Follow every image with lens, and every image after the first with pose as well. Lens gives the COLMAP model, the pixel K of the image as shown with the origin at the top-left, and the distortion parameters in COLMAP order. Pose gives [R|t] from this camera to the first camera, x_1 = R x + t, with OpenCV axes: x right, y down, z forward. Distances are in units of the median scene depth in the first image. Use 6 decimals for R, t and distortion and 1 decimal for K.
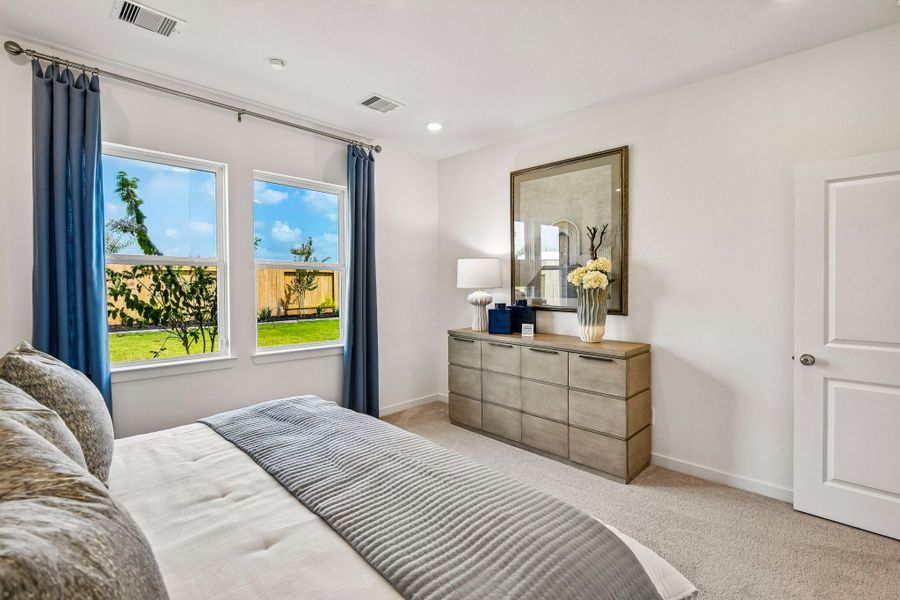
lens RADIAL K [[412.6, 0, 448.0], [0, 412.6, 288.4], [0, 0, 1]] dist [-0.011623, -0.000874]
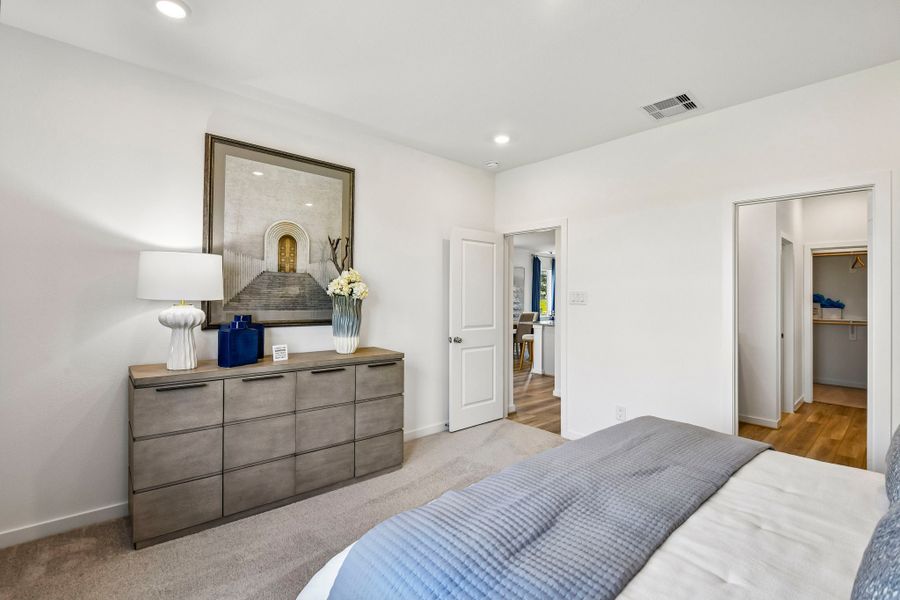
lens RADIAL K [[412.6, 0, 448.0], [0, 412.6, 288.4], [0, 0, 1]] dist [-0.011623, -0.000874]
pose [[0.053471, 0.019633, 0.998376, -0.634459], [0.002771, 0.999800, -0.019809, -0.006710], [-0.998566, 0.003826, 0.053406, 0.692411]]
